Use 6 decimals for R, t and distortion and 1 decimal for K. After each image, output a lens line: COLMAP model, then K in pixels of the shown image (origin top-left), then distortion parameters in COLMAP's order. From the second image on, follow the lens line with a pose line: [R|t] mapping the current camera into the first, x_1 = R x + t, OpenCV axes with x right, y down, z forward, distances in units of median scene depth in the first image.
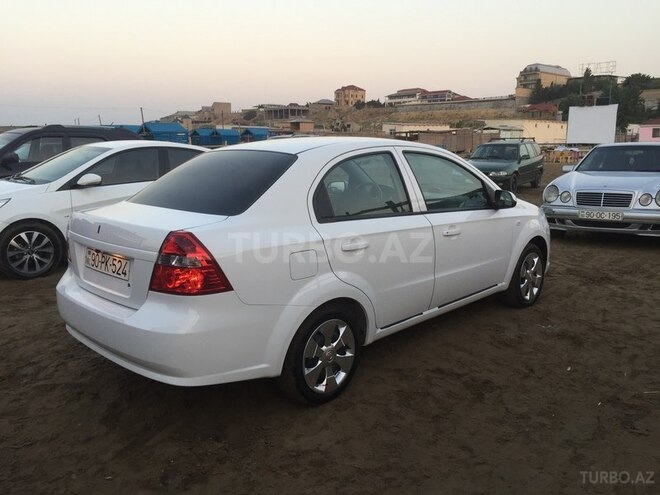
lens RADIAL K [[567.8, 0, 326.5], [0, 567.8, 245.4], [0, 0, 1]] dist [0.077953, -0.096121]
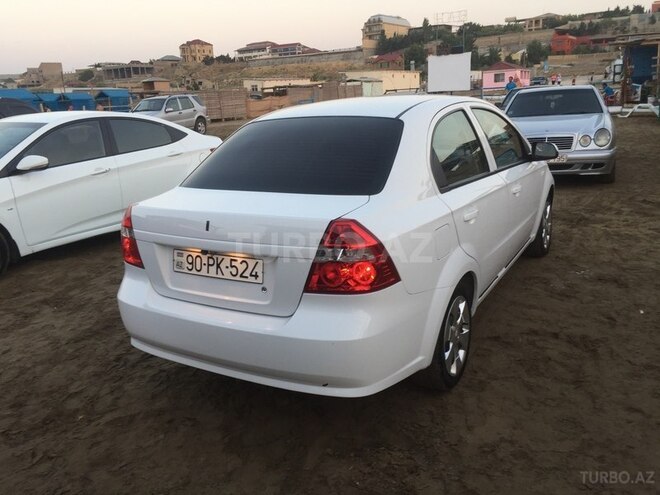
lens RADIAL K [[567.8, 0, 329.4], [0, 567.8, 243.7], [0, 0, 1]] dist [0.077953, -0.096121]
pose [[0.966459, -0.110471, 0.231849, -0.171709], [0.093929, 0.992258, 0.081249, -0.021405], [-0.239030, -0.056746, 0.969353, 0.068853]]
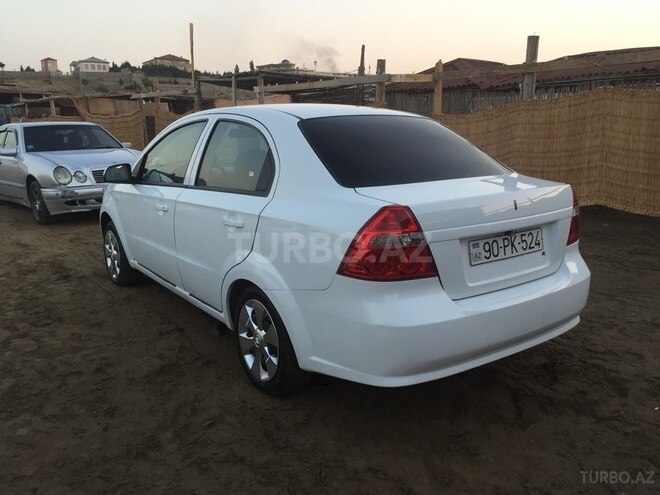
lens RADIAL K [[567.8, 0, 328.4], [0, 567.8, 247.4], [0, 0, 1]] dist [0.077953, -0.096121]
pose [[0.163994, -0.210774, 0.963681, -0.509993], [0.189956, 0.965371, 0.178818, -0.068237], [-0.967999, 0.153732, 0.198352, 0.451932]]
